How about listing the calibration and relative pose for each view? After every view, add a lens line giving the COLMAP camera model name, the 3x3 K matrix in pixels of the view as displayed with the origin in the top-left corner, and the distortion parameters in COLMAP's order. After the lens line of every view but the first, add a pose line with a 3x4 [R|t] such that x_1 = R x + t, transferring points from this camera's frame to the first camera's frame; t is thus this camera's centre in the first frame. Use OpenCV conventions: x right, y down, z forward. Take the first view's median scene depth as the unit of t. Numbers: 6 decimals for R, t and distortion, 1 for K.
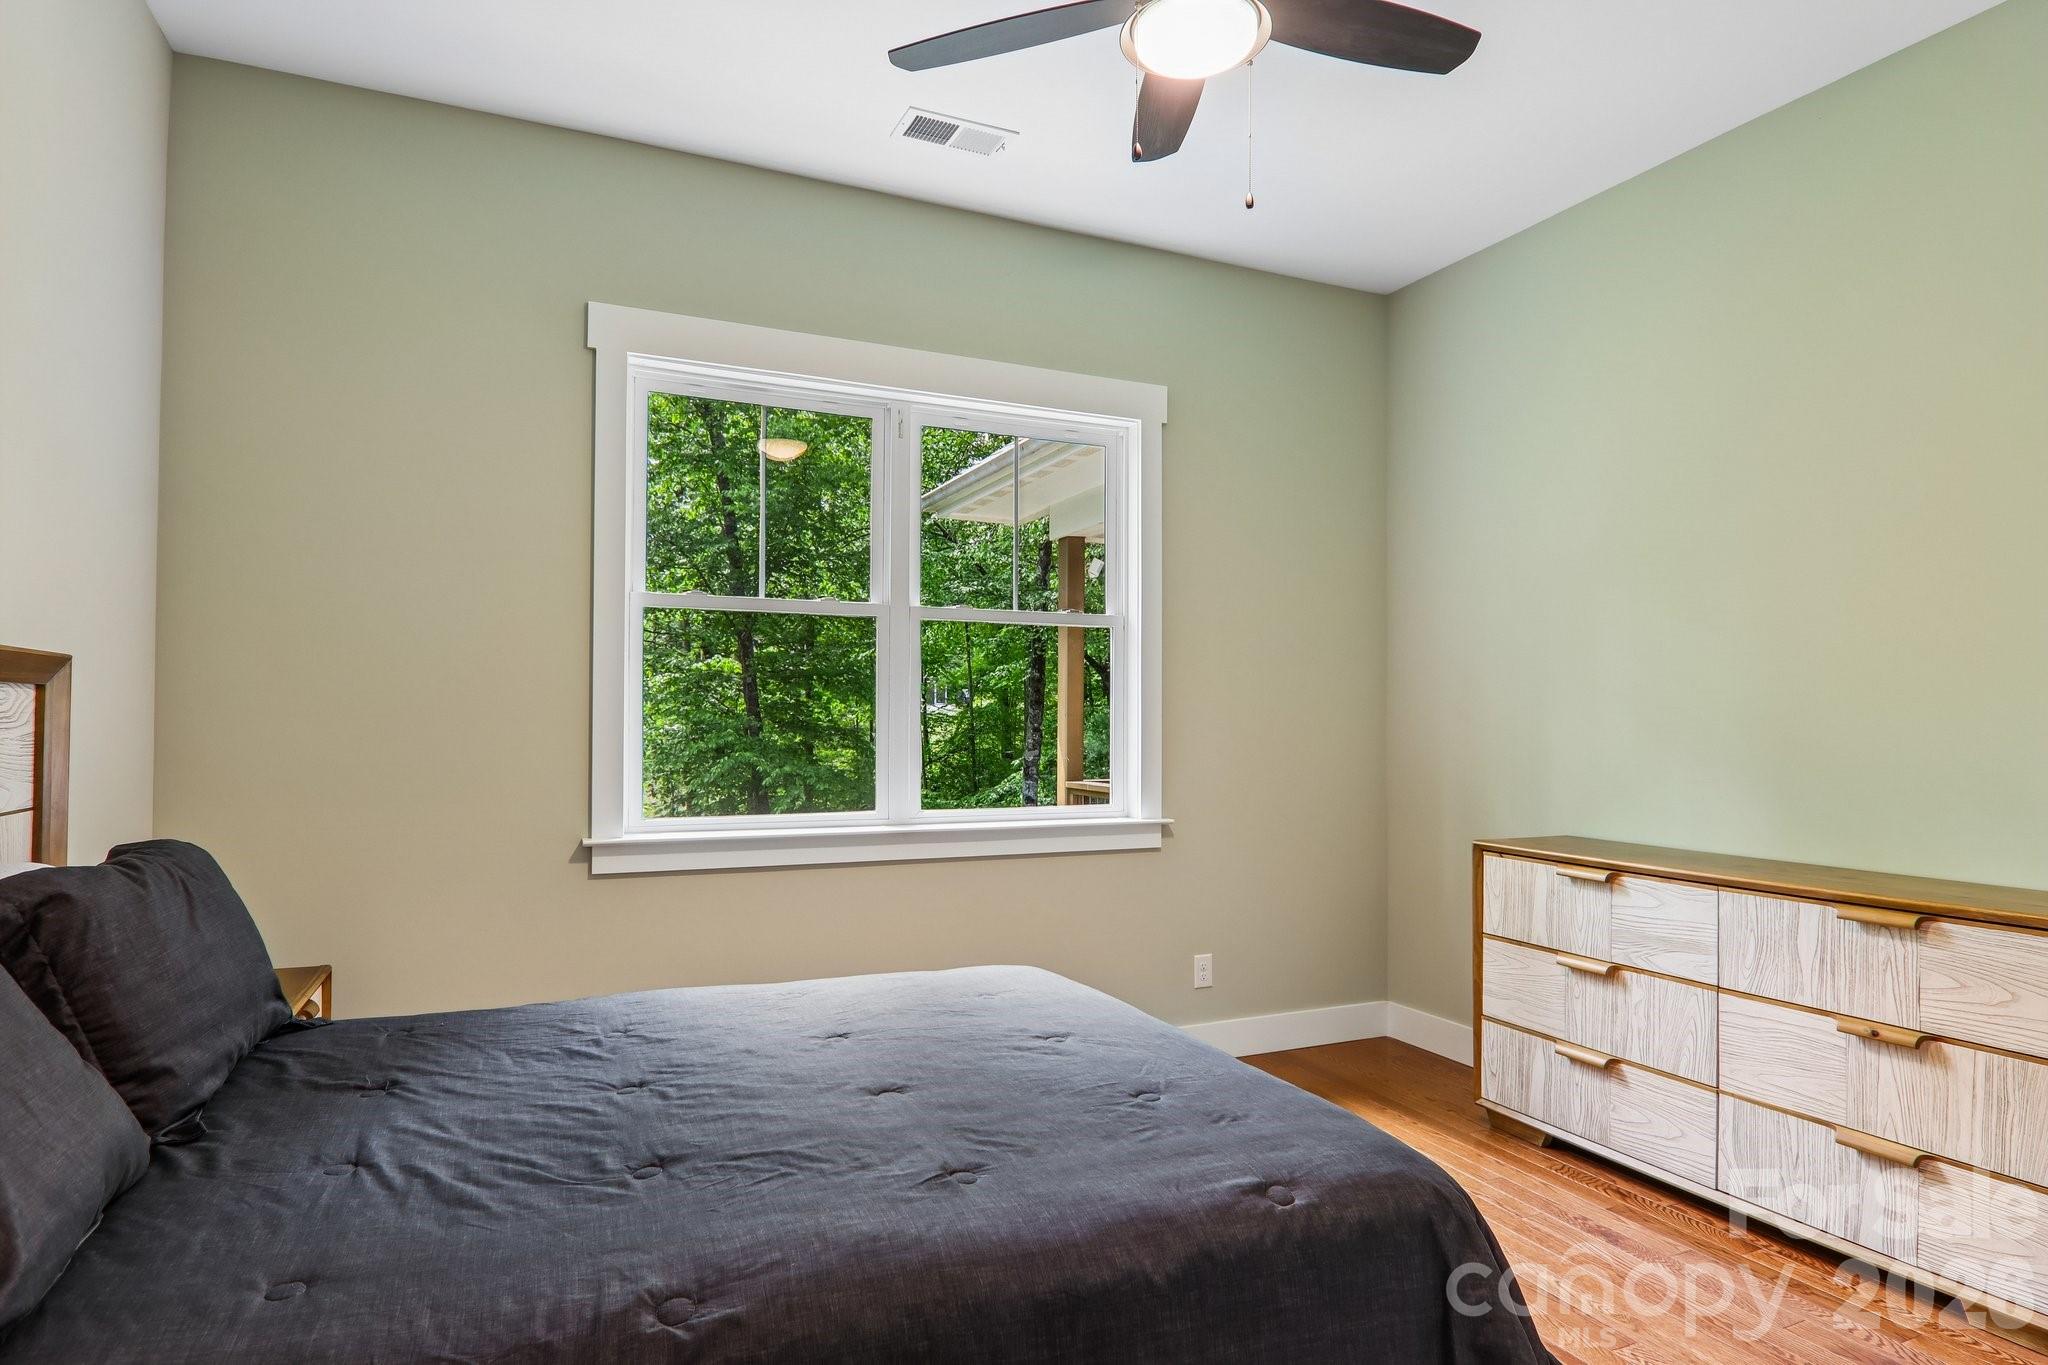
lens RADIAL K [[1131.3, 0, 1019.8], [0, 1131.3, 708.3], [0, 0, 1]] dist [0.009511, -0.019372]
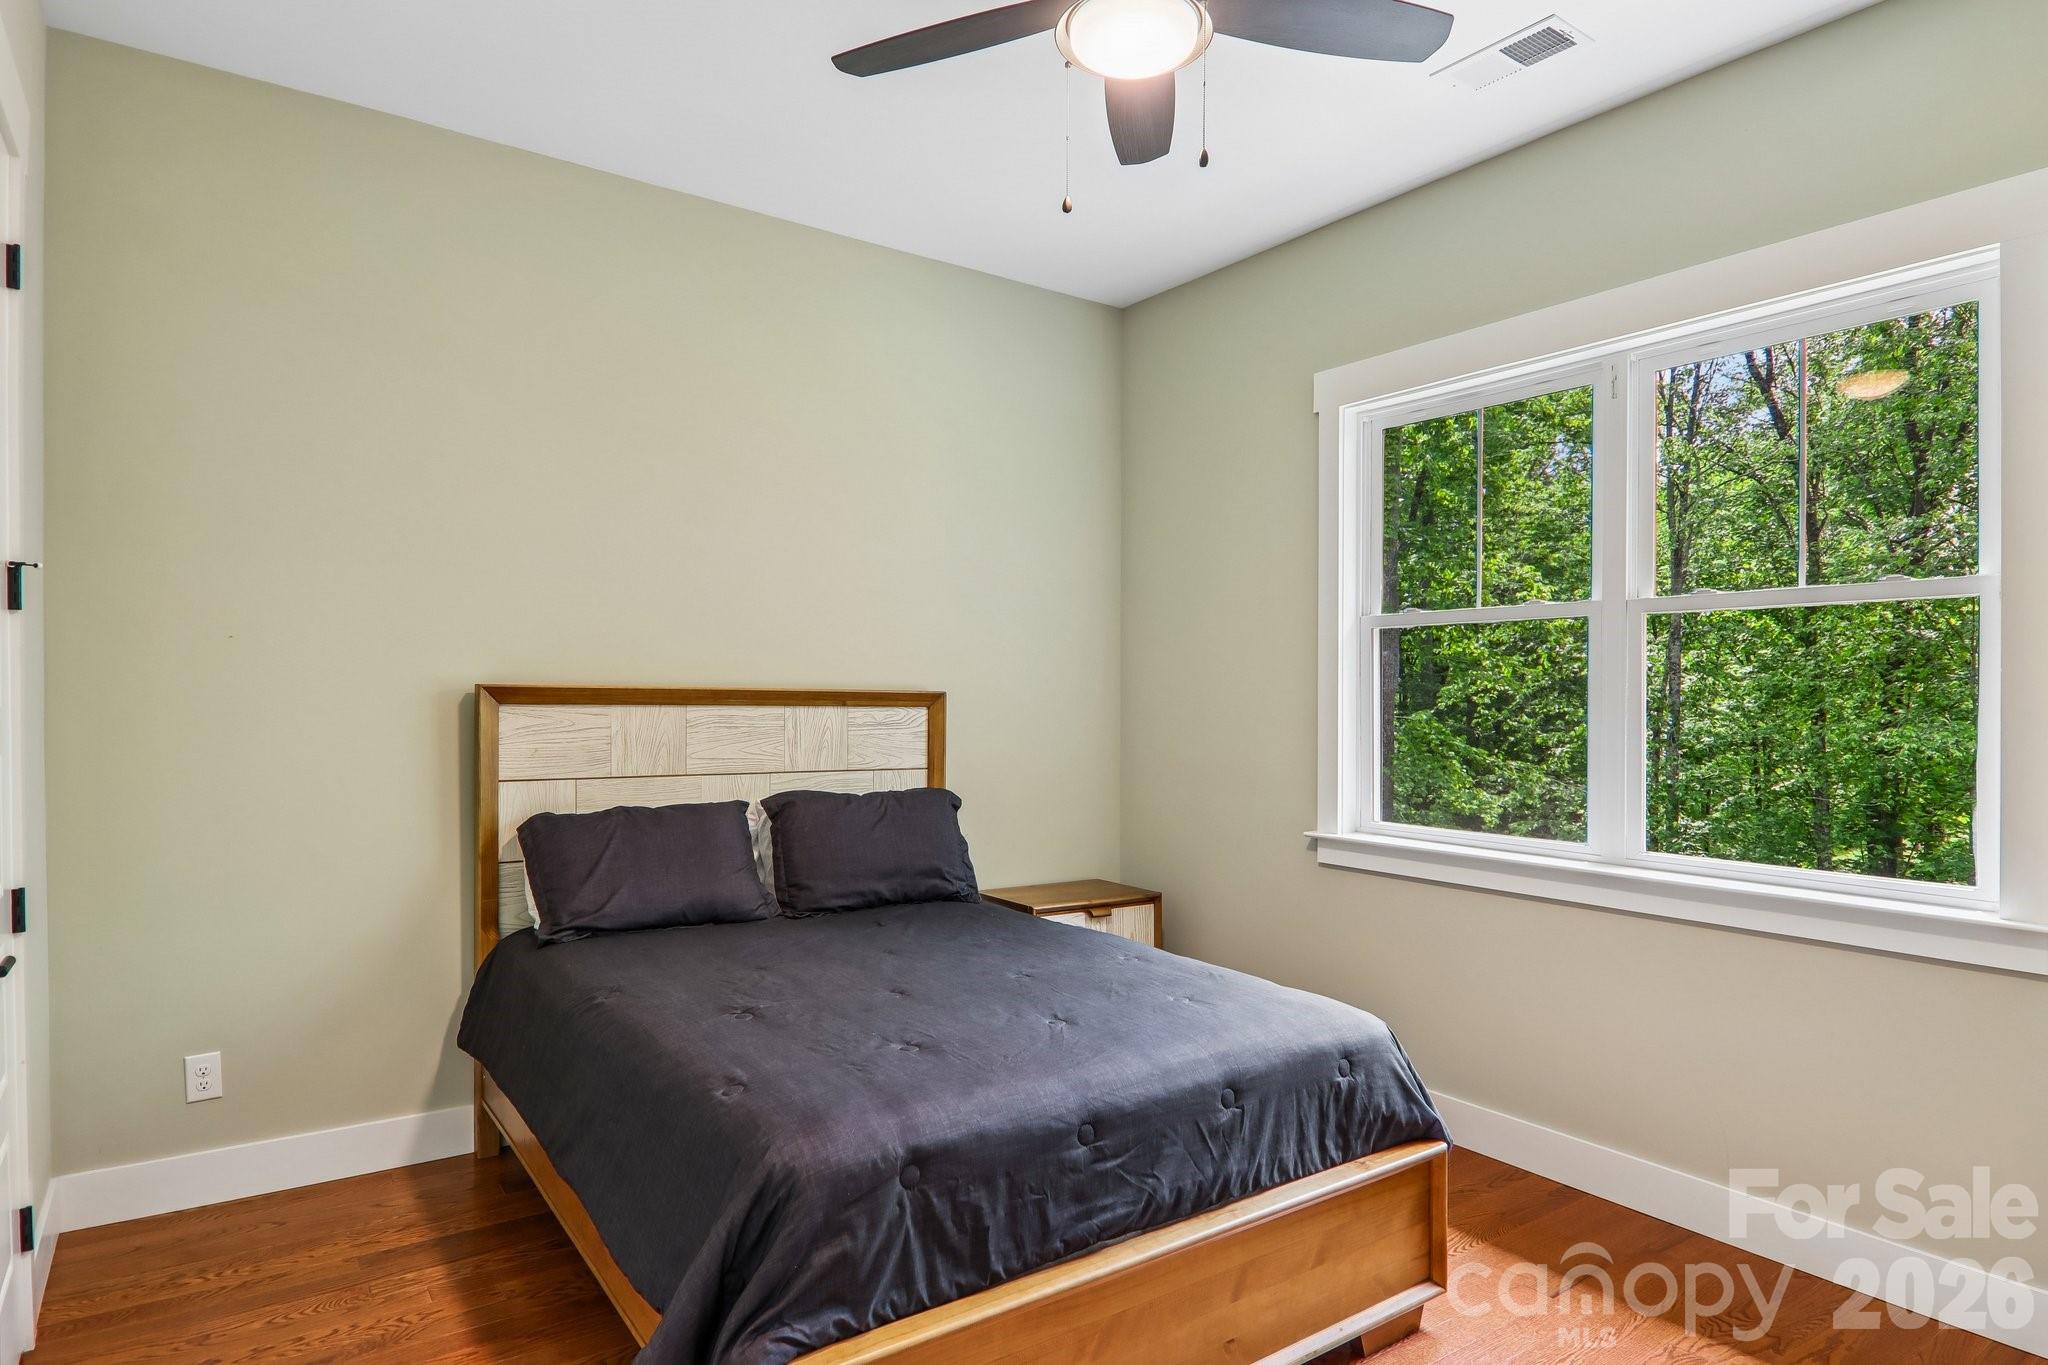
lens RADIAL K [[1131.3, 0, 1019.8], [0, 1131.3, 708.3], [0, 0, 1]] dist [0.009511, -0.019372]
pose [[0.197269, -0.003167, -0.980344, 0.706311], [-0.002927, 0.999988, -0.003820, -0.007345], [0.980345, 0.003623, 0.197257, 0.469118]]
